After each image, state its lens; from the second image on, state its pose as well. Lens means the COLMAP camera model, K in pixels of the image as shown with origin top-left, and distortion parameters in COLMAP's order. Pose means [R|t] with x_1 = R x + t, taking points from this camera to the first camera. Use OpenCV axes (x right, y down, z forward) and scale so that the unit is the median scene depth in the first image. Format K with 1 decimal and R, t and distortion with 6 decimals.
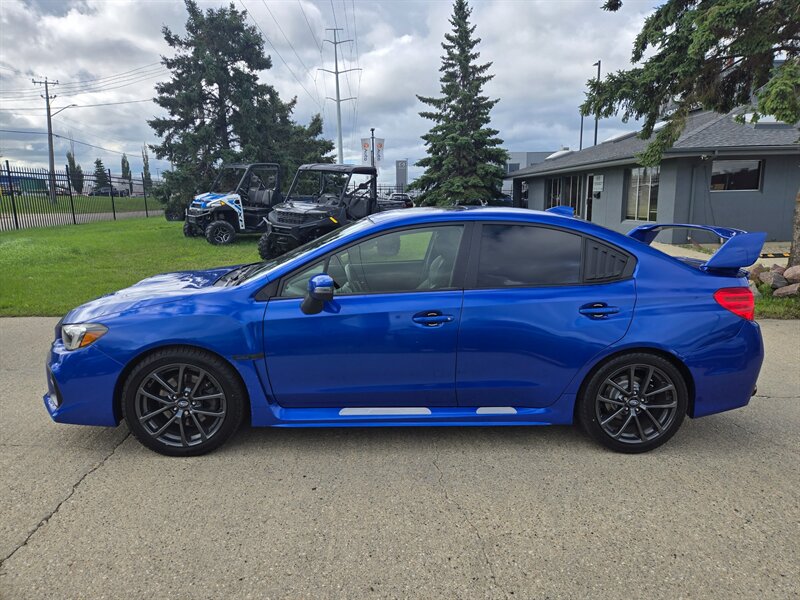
lens RADIAL K [[534.2, 0, 400.0], [0, 534.2, 300.0], [0, 0, 1]] dist [0.081772, -0.075493]
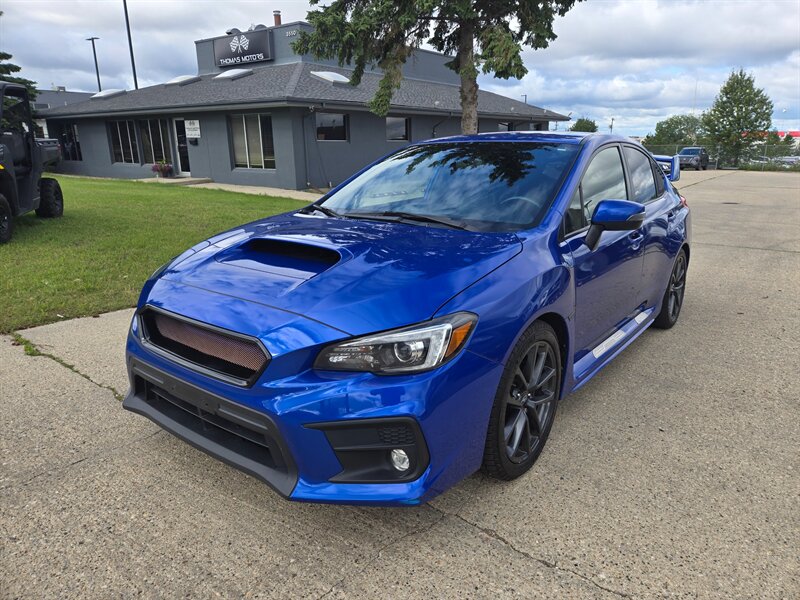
lens RADIAL K [[534.2, 0, 400.0], [0, 534.2, 300.0], [0, 0, 1]] dist [0.081772, -0.075493]
pose [[0.648843, -0.196701, 0.735059, -0.212080], [0.134771, 0.980445, 0.143402, -0.013019], [-0.748892, 0.006019, 0.662665, 0.137815]]
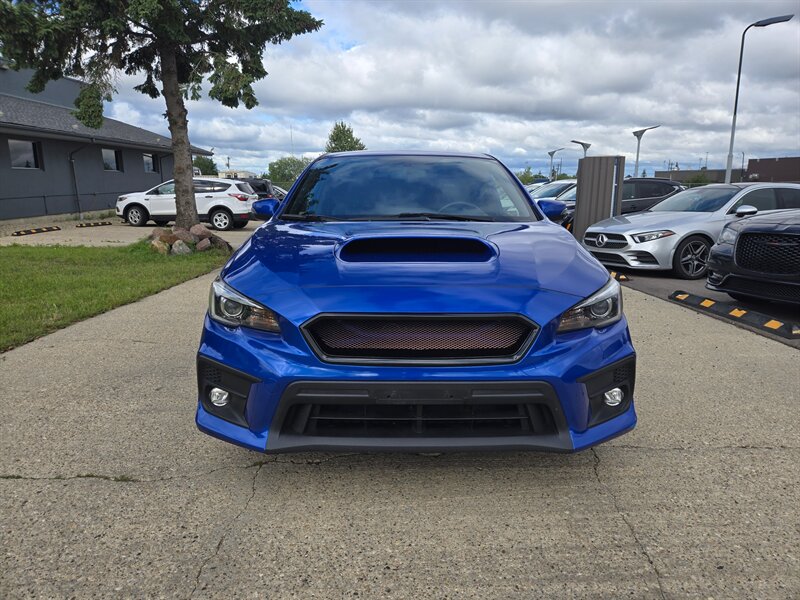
lens RADIAL K [[534.2, 0, 400.0], [0, 534.2, 300.0], [0, 0, 1]] dist [0.081772, -0.075493]
pose [[0.041817, -0.196997, 0.979512, -0.269381], [0.180465, 0.965734, 0.186521, -0.023256], [-0.982692, 0.168967, 0.075935, 0.255649]]
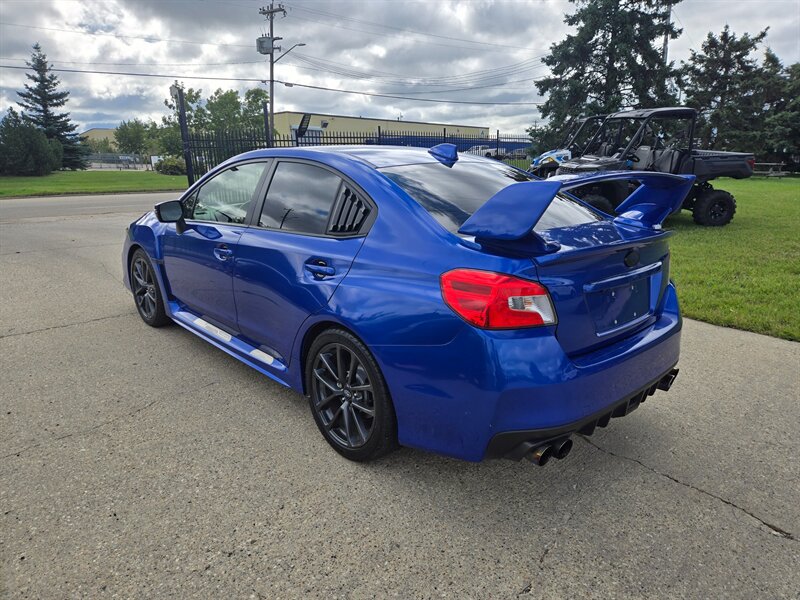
lens RADIAL K [[534.7, 0, 400.0], [0, 534.7, 300.0], [0, 0, 1]] dist [0.055243, -0.042970]
pose [[0.635841, 0.195720, -0.746592, 0.228167], [-0.147342, 0.980305, 0.131503, -0.012472], [0.757625, 0.026389, 0.652156, 0.121817]]
